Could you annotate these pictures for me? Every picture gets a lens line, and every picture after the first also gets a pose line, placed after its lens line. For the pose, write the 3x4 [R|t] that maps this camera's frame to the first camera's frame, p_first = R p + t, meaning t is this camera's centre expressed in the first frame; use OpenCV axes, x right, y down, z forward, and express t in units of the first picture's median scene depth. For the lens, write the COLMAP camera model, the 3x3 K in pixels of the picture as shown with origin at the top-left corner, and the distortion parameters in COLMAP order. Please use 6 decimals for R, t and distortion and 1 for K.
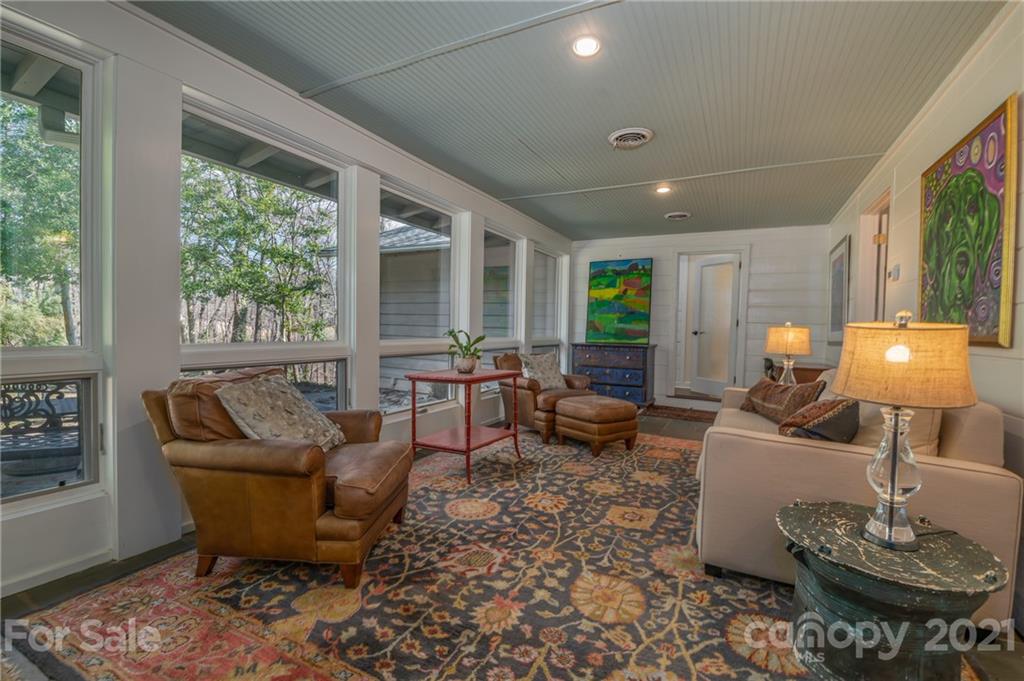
lens RADIAL K [[453.0, 0, 512.4], [0, 453.0, 335.2], [0, 0, 1]] dist [0.004259, -0.009192]
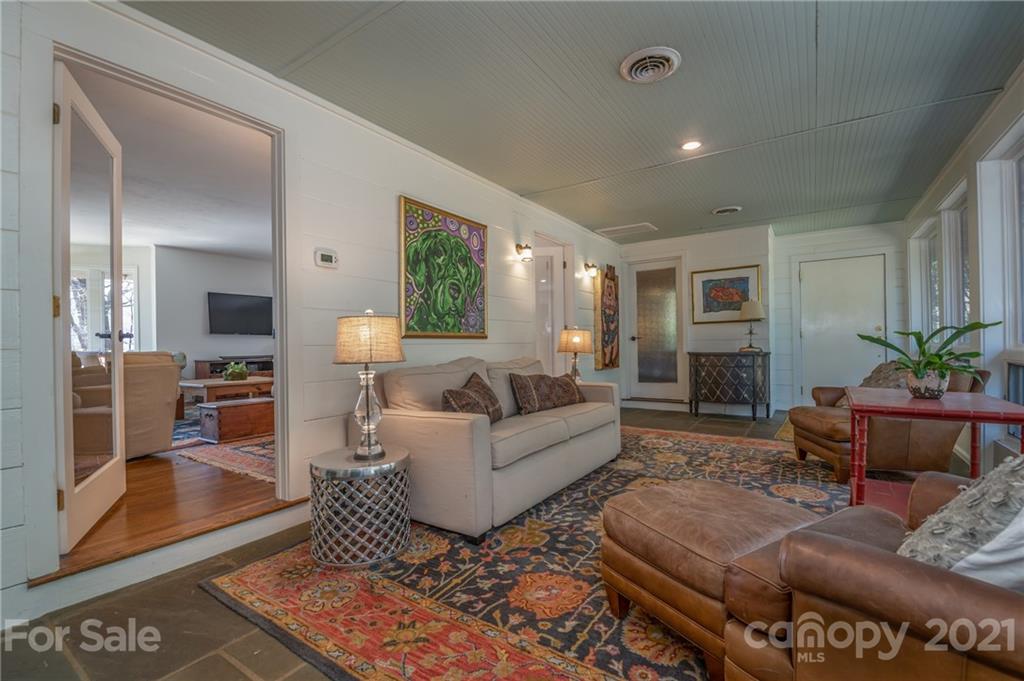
lens RADIAL K [[453.0, 0, 512.4], [0, 453.0, 335.2], [0, 0, 1]] dist [0.004259, -0.009192]
pose [[-0.992403, -0.009696, 0.122649, 0.565607], [-0.009771, 0.999952, -0.000013, 0.008376], [-0.122643, -0.001212, -0.992450, 2.621378]]
